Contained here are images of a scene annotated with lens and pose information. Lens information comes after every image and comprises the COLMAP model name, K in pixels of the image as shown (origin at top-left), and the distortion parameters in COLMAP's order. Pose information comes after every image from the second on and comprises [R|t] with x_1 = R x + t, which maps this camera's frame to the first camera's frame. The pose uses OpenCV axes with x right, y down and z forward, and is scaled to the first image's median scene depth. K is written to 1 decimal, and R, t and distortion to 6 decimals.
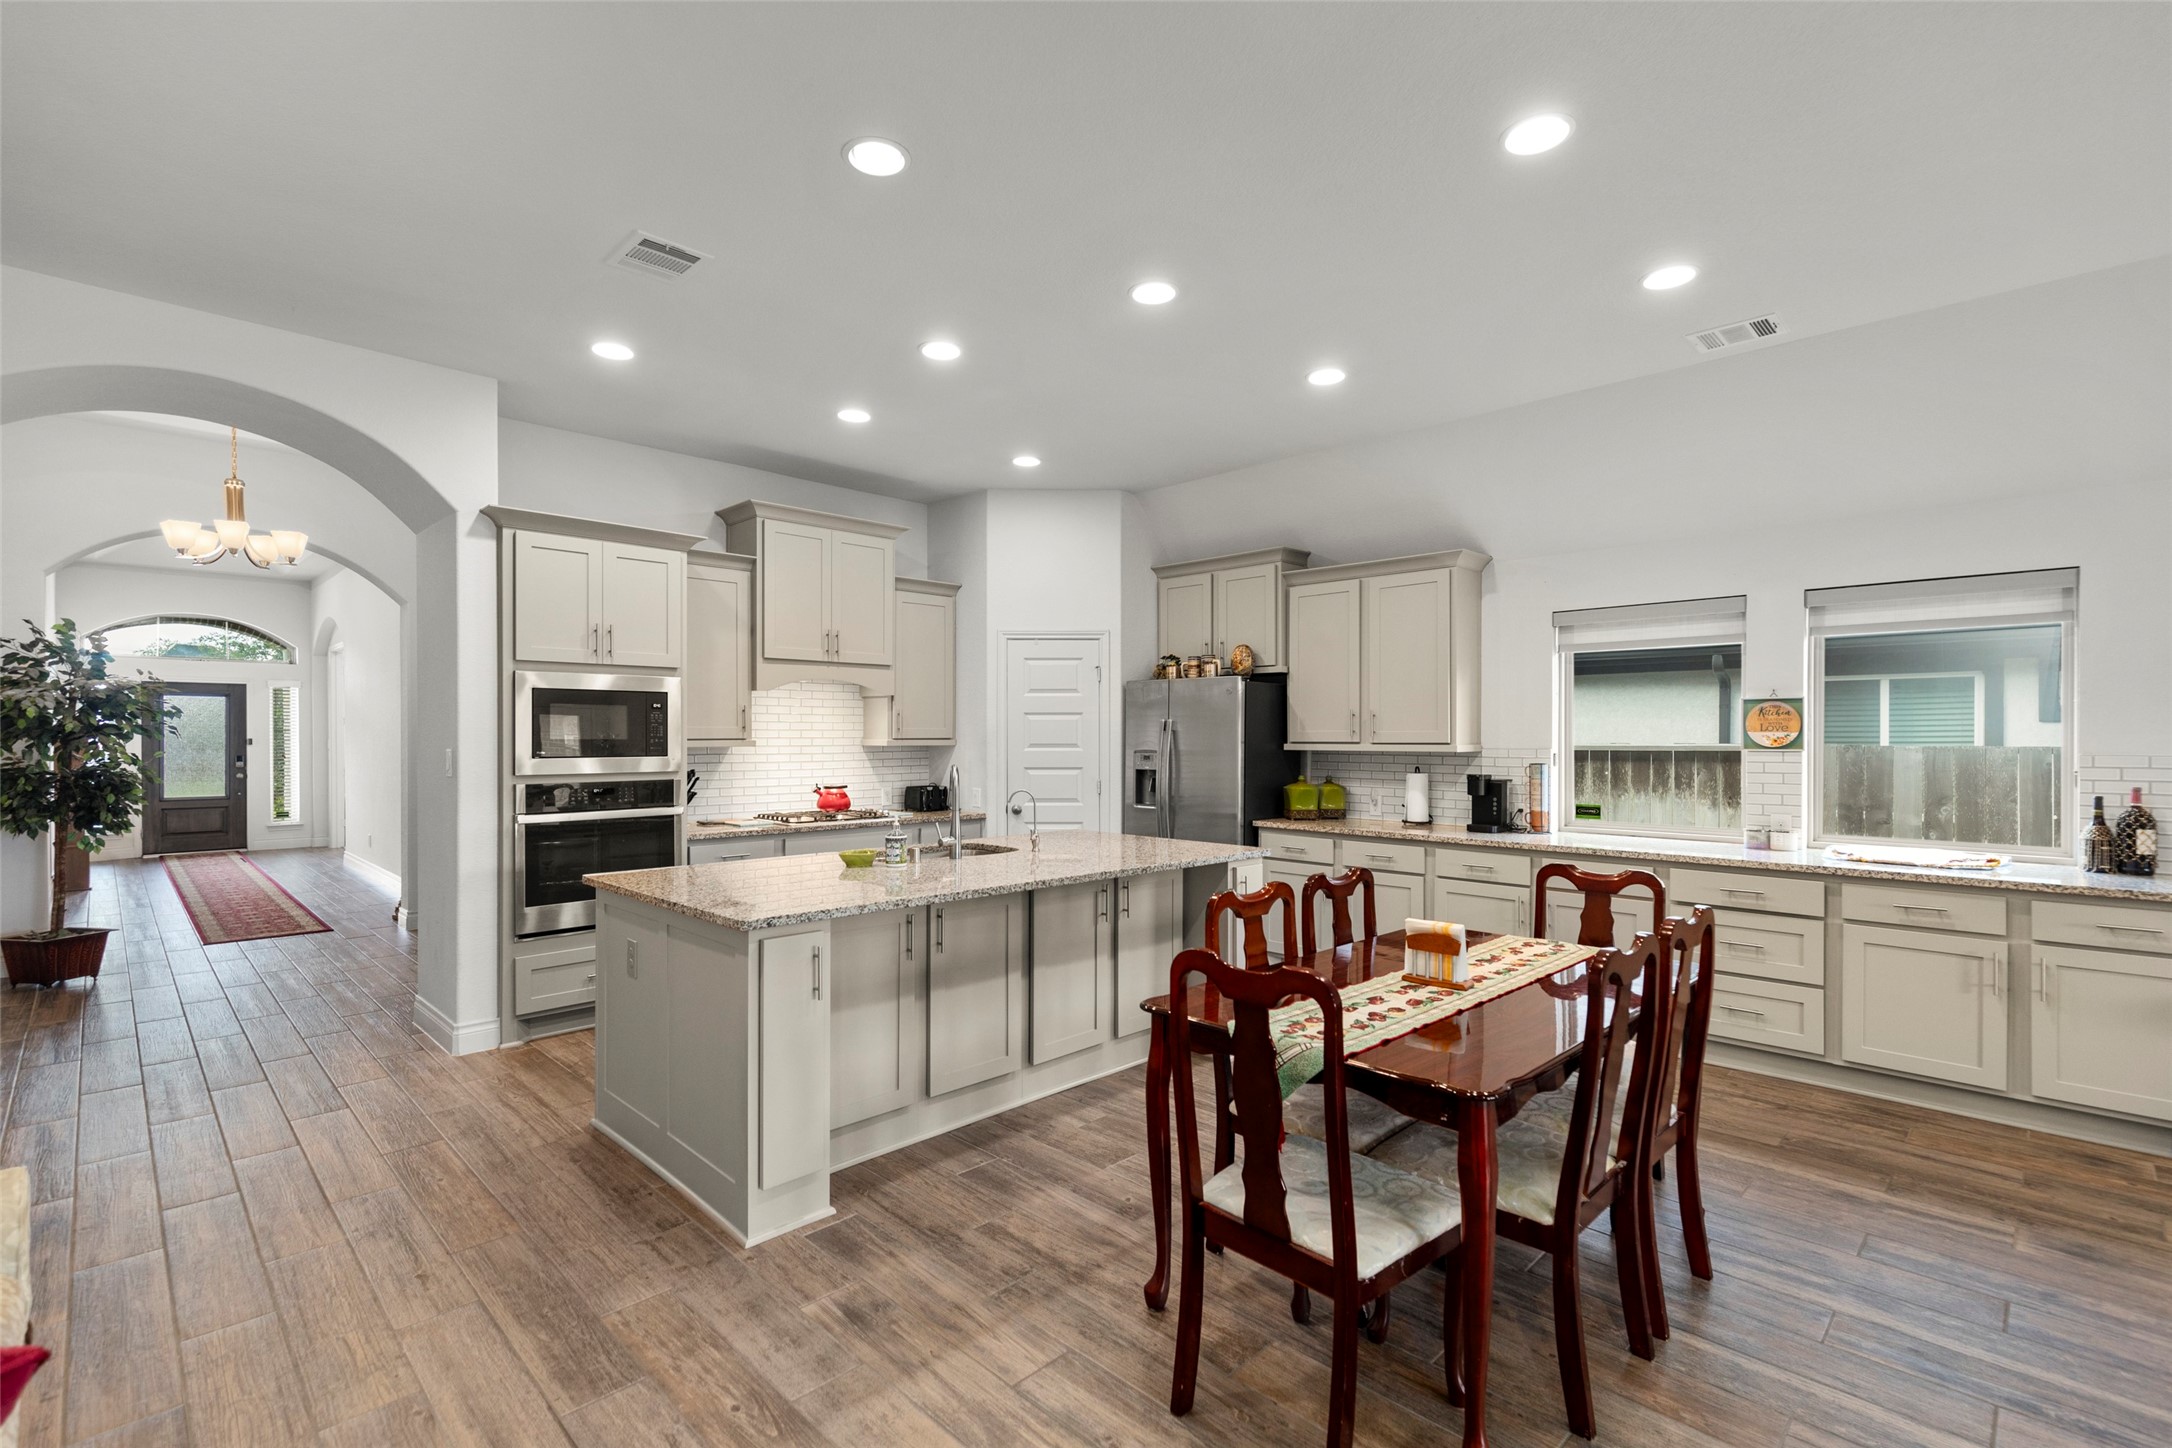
lens RADIAL K [[979.6, 0, 1096.3], [0, 979.6, 737.5], [0, 0, 1]] dist [0.010230, -0.002457]
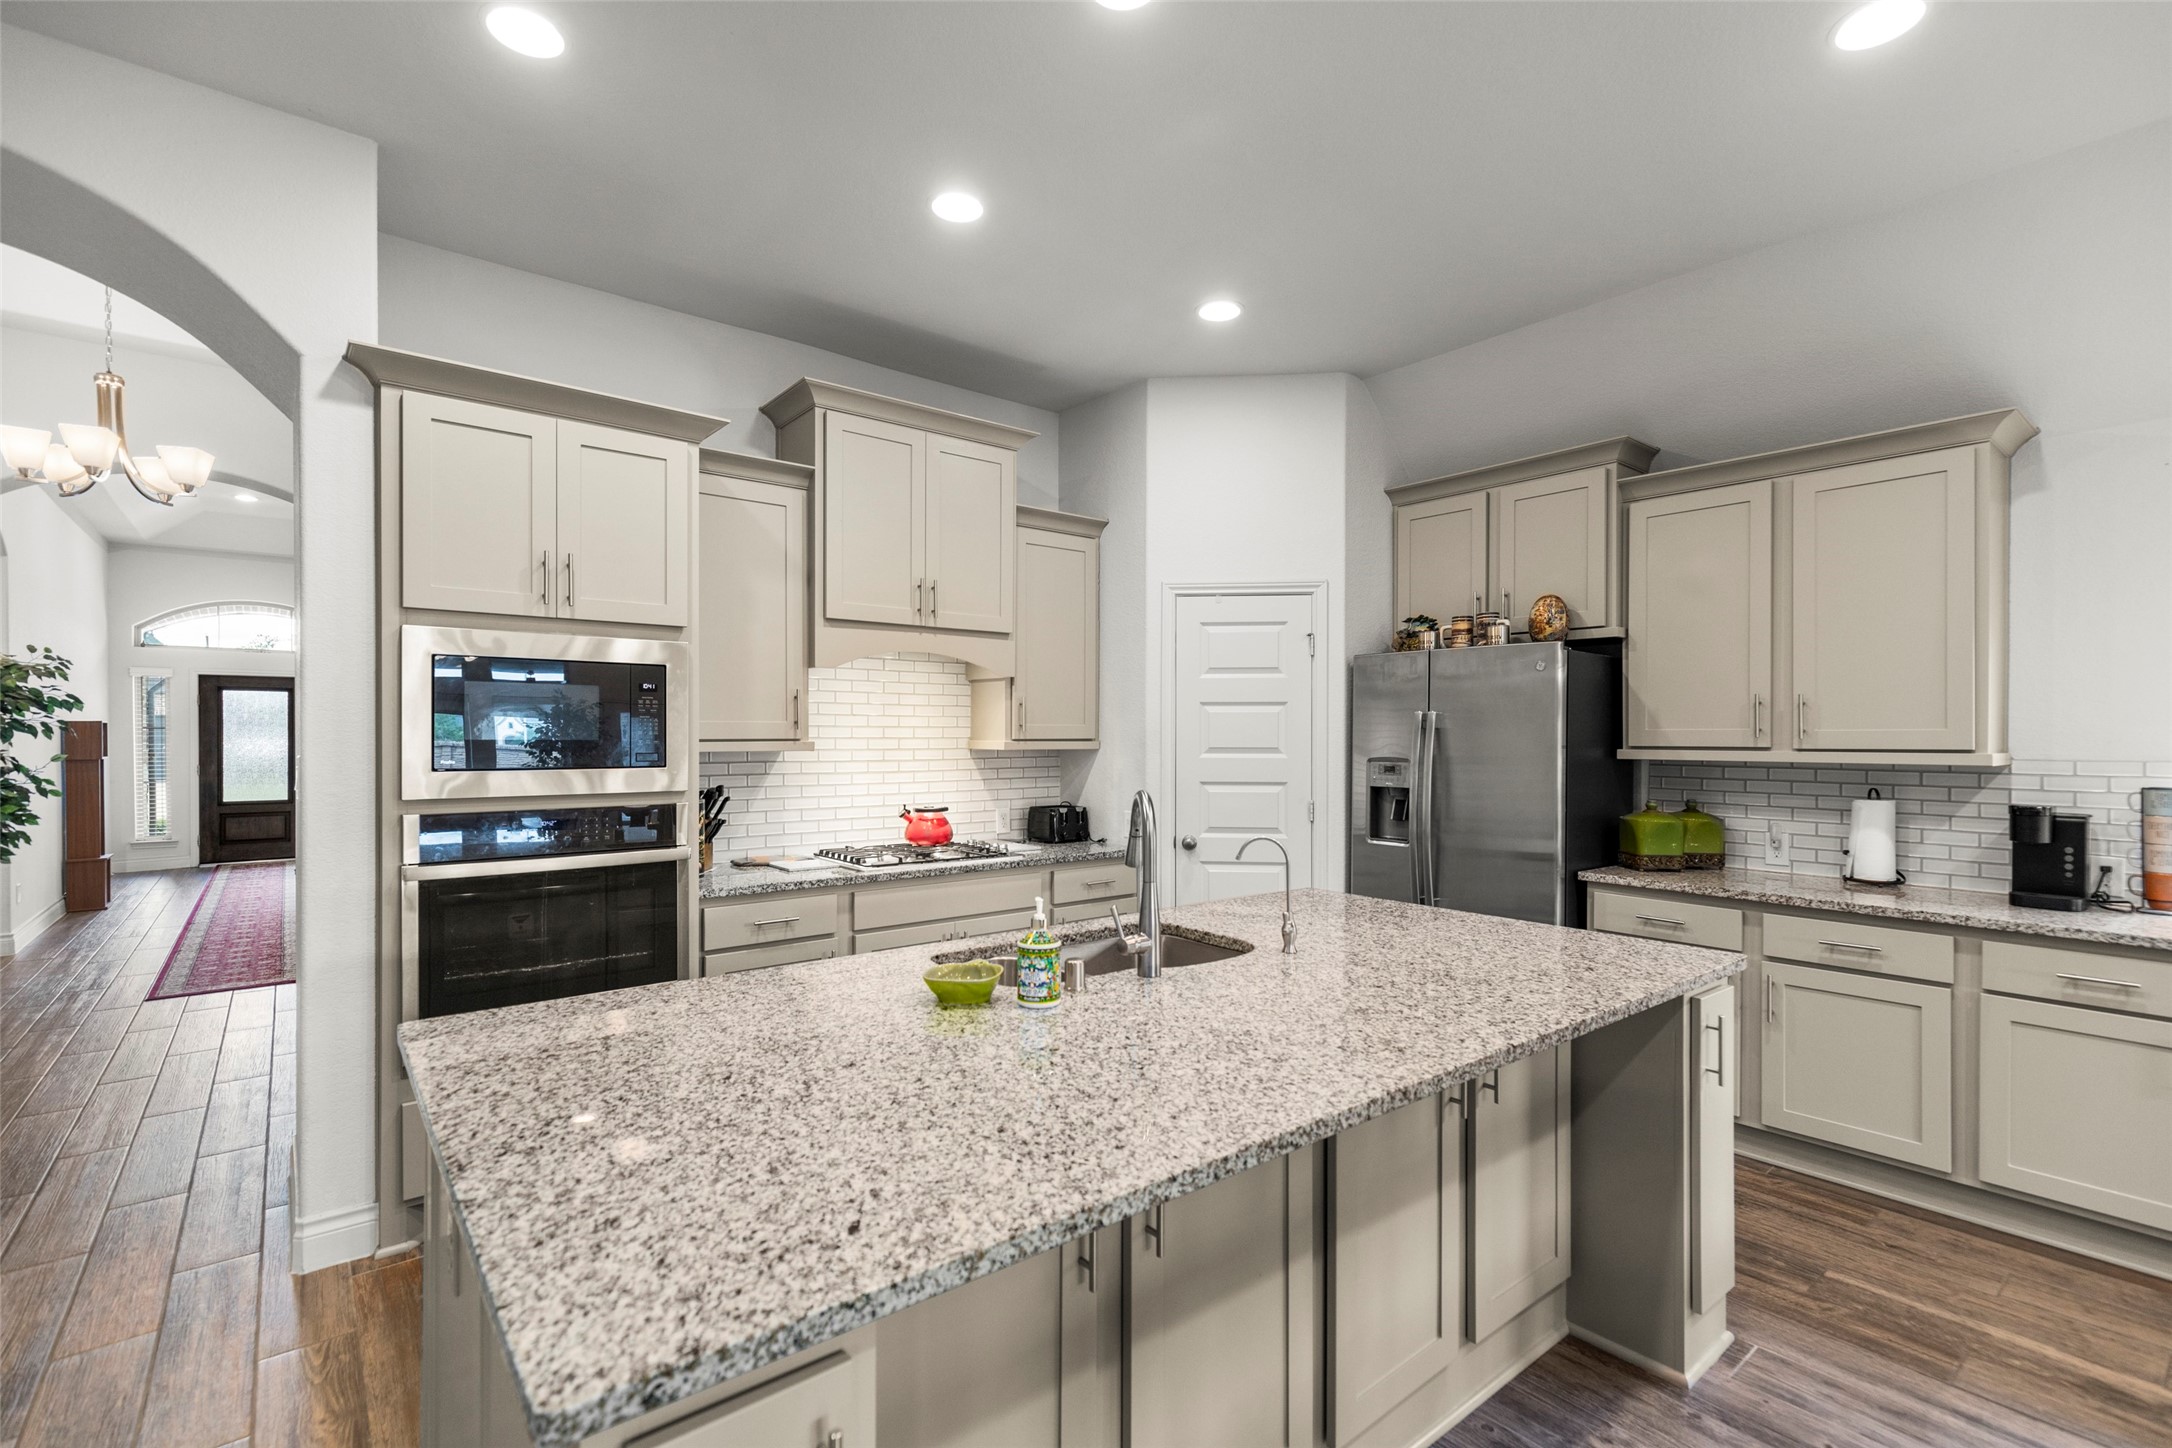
lens RADIAL K [[979.6, 0, 1094.8], [0, 979.6, 738.9], [0, 0, 1]] dist [0.010230, -0.002457]
pose [[0.994493, 0.002640, -0.104770, -0.083436], [-0.002525, 0.999996, 0.001231, -0.000389], [0.104773, -0.000960, 0.994496, 0.343539]]
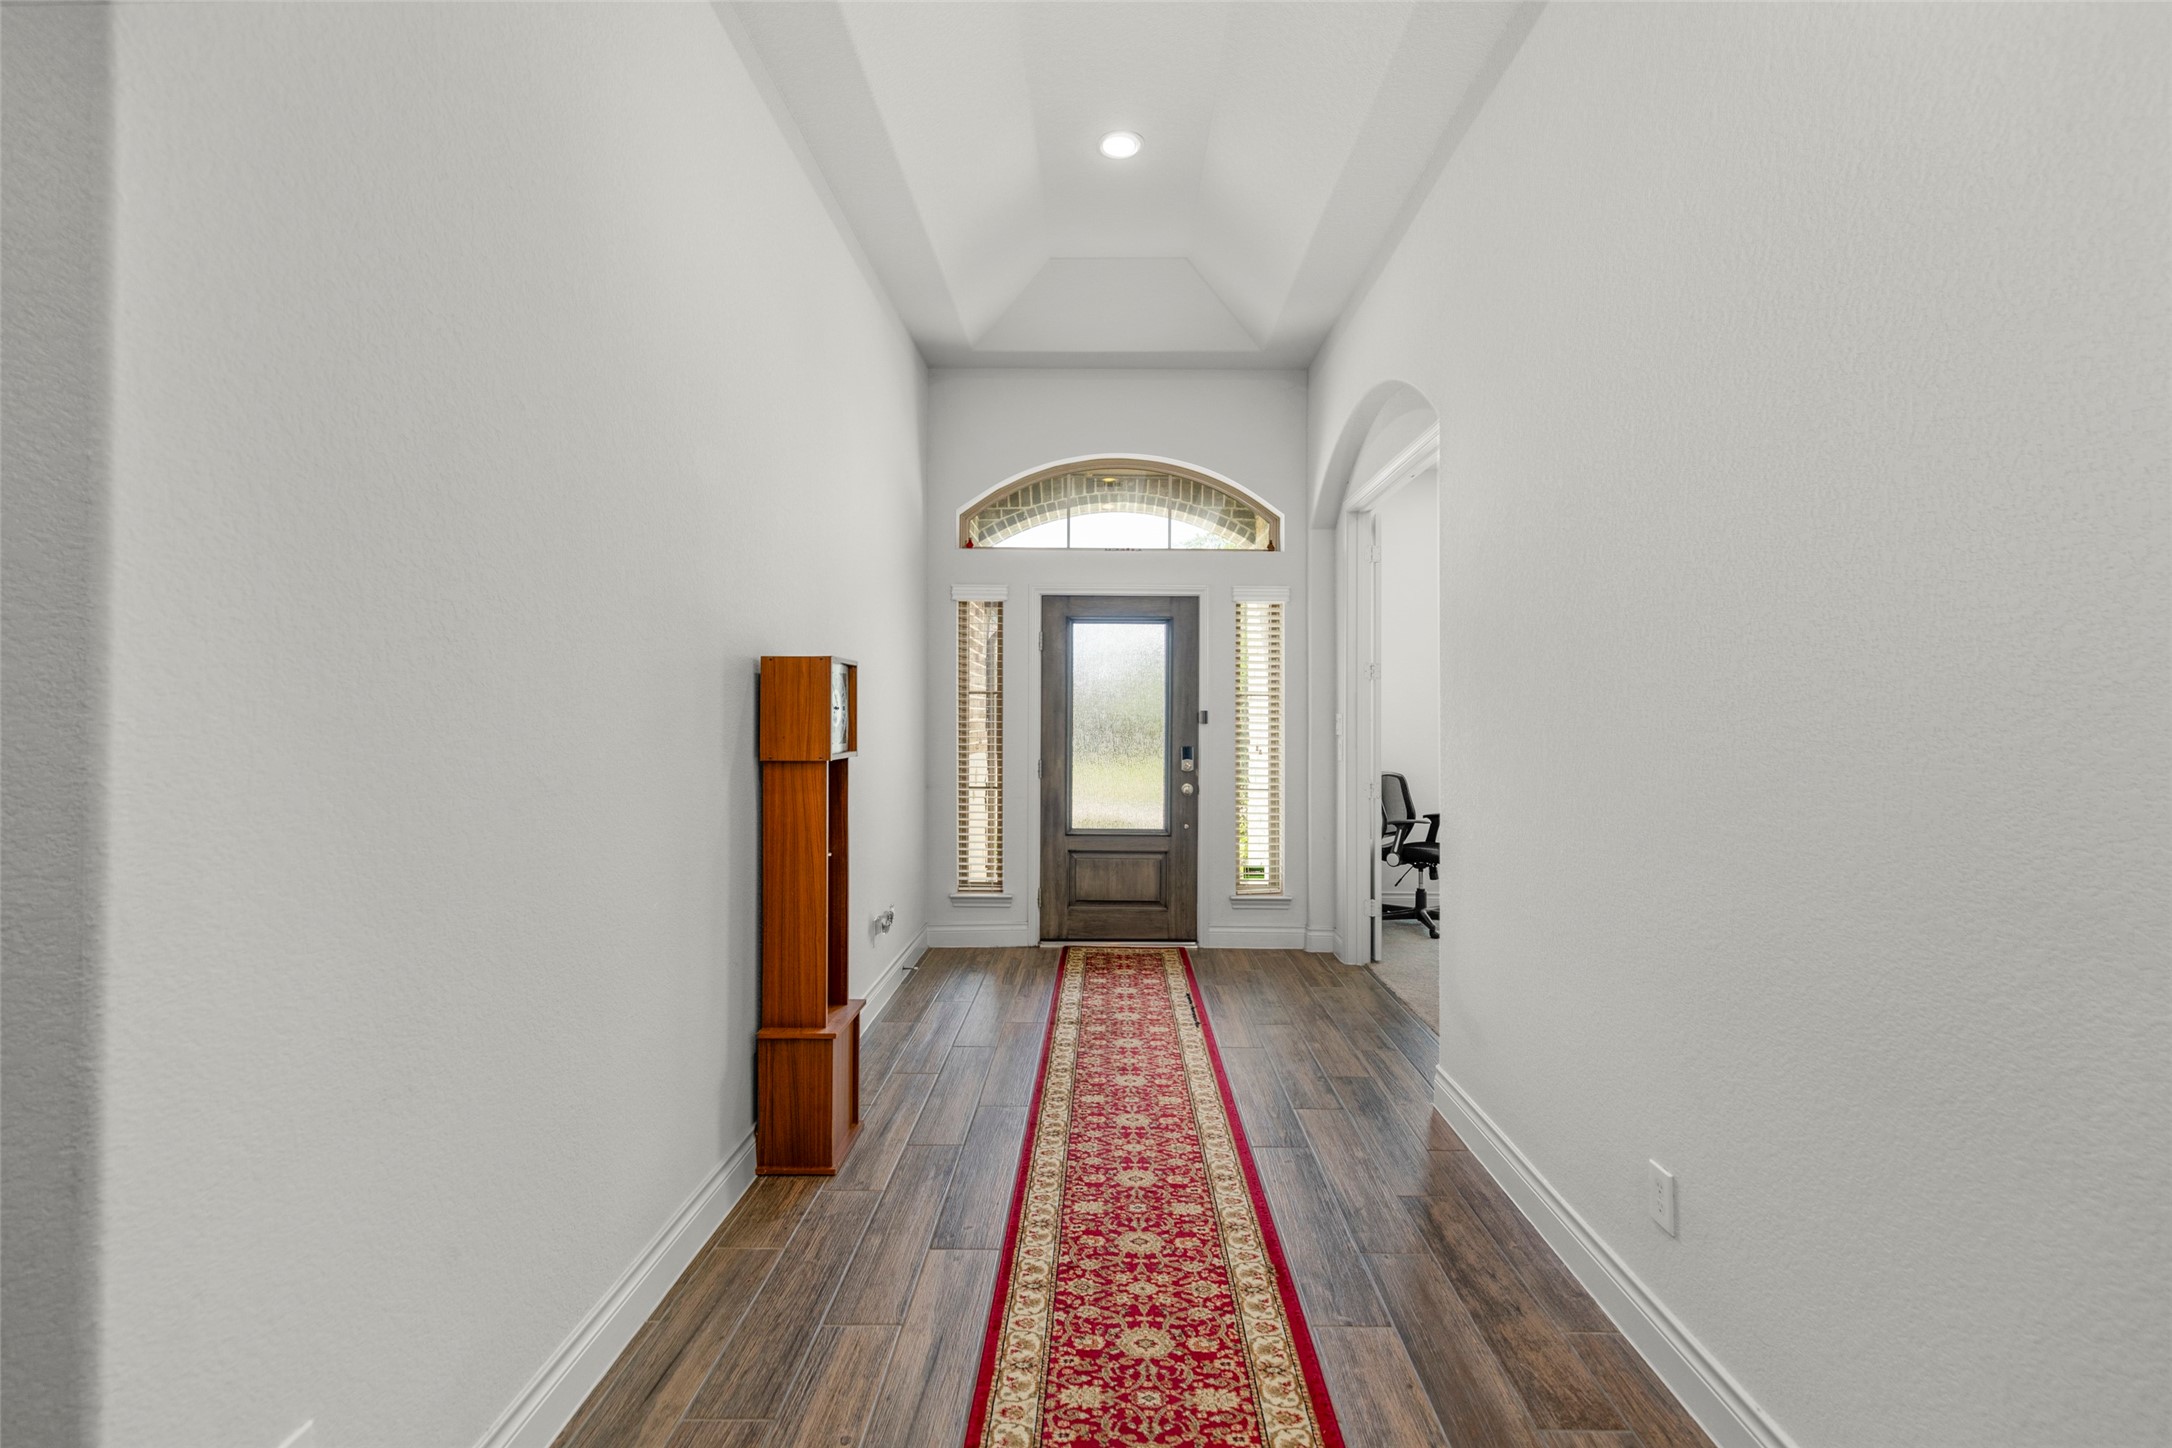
lens RADIAL K [[979.6, 0, 1090.4], [0, 979.6, 712.7], [0, 0, 1]] dist [0.010230, -0.002457]
pose [[0.679189, 0.008155, -0.733918, -1.147941], [-0.010379, 0.999945, 0.001505, 0.004058], [0.733890, 0.006596, 0.679236, 1.334676]]
